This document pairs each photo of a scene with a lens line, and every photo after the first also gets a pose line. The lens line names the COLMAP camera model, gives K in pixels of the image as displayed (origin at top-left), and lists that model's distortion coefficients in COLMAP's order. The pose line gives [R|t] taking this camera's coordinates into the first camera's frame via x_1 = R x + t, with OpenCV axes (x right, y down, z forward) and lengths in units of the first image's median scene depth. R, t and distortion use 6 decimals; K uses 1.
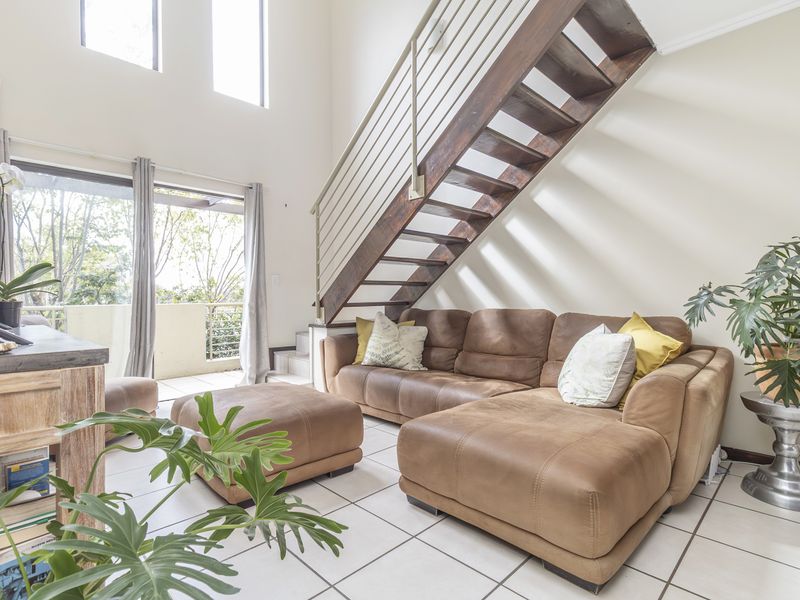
lens RADIAL K [[416.0, 0, 406.9], [0, 416.0, 299.5], [0, 0, 1]] dist [0.006102, -0.000088]
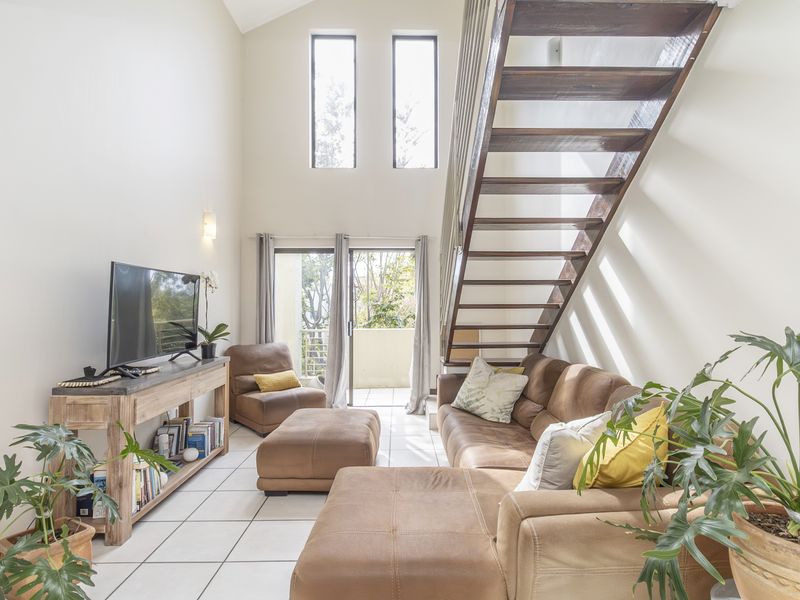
lens RADIAL K [[416.0, 0, 404.0], [0, 416.0, 300.7], [0, 0, 1]] dist [0.006102, -0.000088]
pose [[0.717308, -0.003995, -0.696745, 0.547645], [-0.008922, 0.999849, -0.014918, -0.094627], [0.696699, 0.016918, 0.717164, 0.152726]]
